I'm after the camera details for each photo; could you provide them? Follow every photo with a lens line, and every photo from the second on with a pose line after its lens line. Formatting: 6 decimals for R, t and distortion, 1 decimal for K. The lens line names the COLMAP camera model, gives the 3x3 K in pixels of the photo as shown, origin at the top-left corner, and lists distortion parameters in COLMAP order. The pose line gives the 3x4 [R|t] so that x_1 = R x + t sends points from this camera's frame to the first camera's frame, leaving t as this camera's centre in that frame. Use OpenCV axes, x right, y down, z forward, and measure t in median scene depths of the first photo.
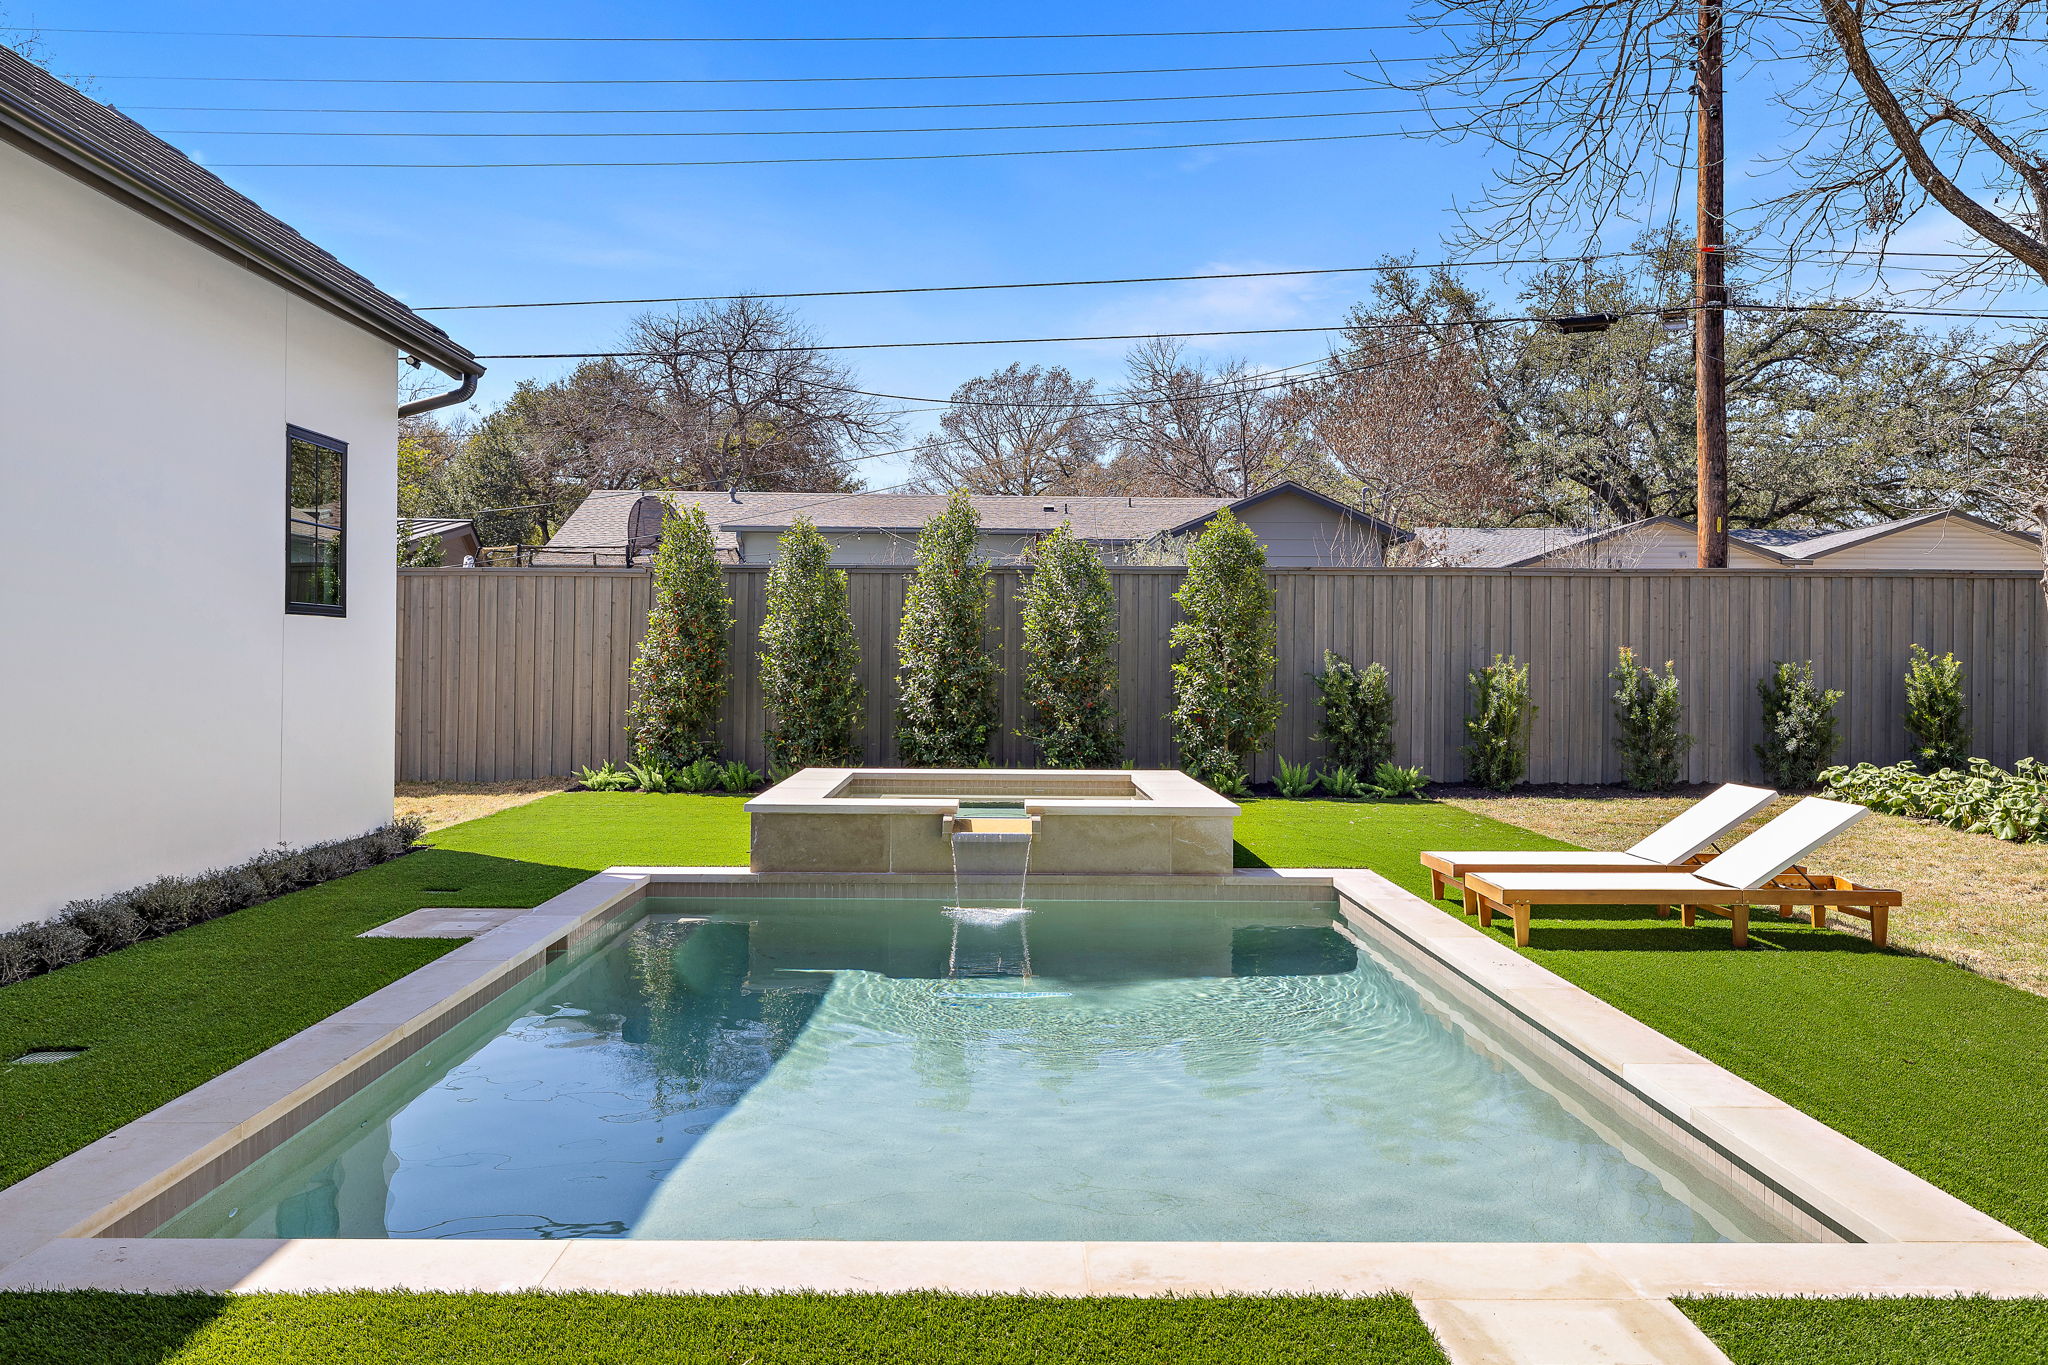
lens RADIAL K [[1533.6, 0, 1023.8], [0, 1533.6, 651.4], [0, 0, 1]] dist [-0.010205, -0.005072]
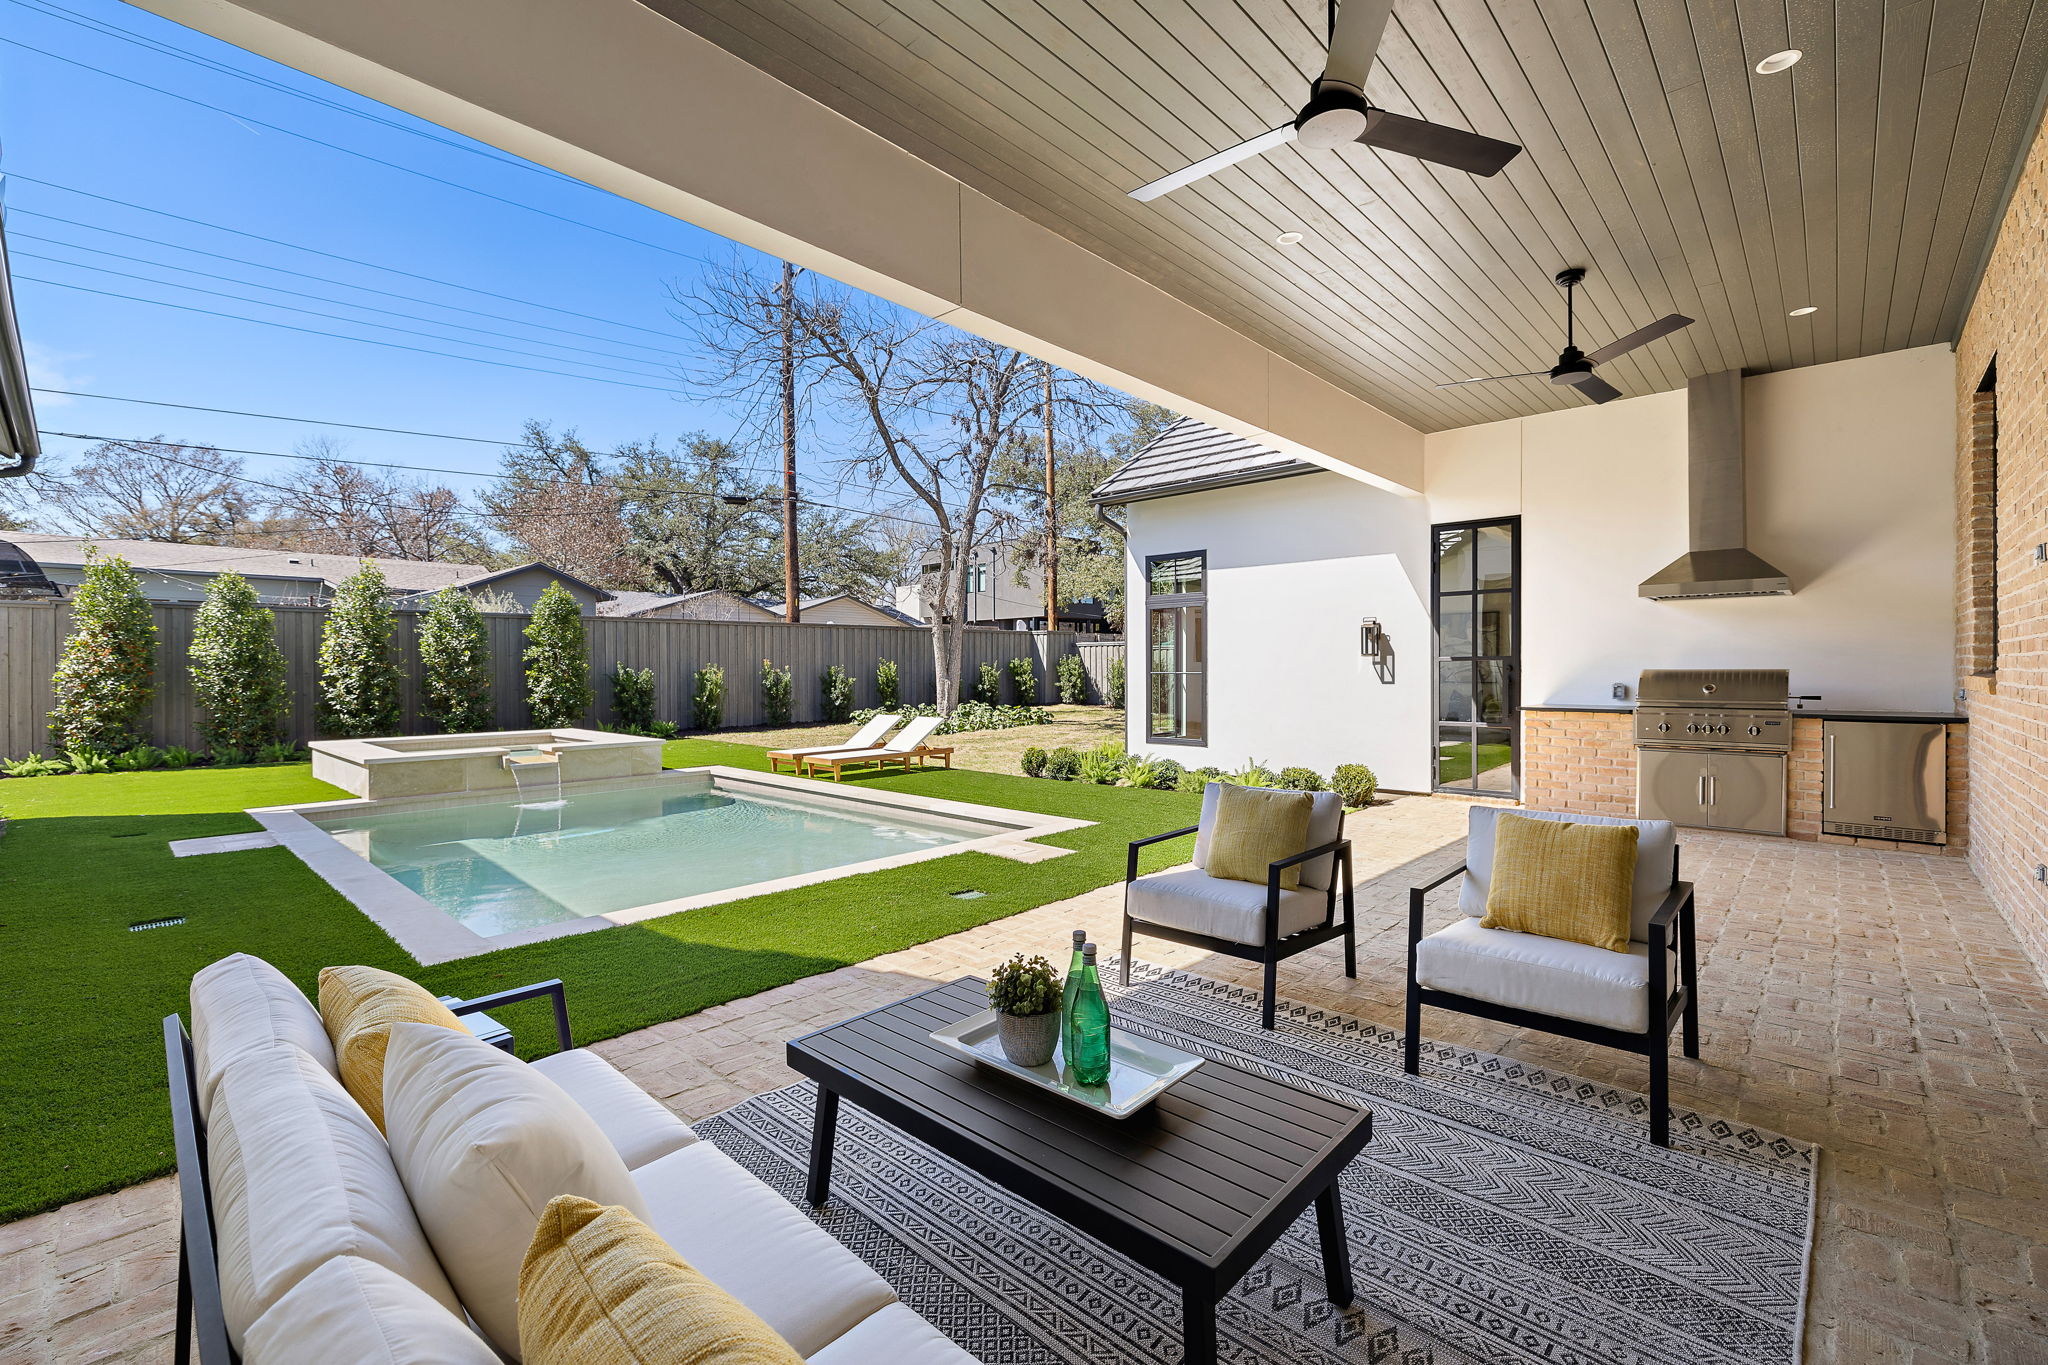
lens RADIAL K [[865.8, 0, 1024.0], [0, 865.8, 682.5], [0, 0, 1]] dist [0.000468, 0.000141]
pose [[0.699201, -0.023613, 0.714535, -0.211679], [0.005144, 0.999595, 0.027999, -0.002721], [-0.714906, -0.015902, 0.699039, -0.088523]]
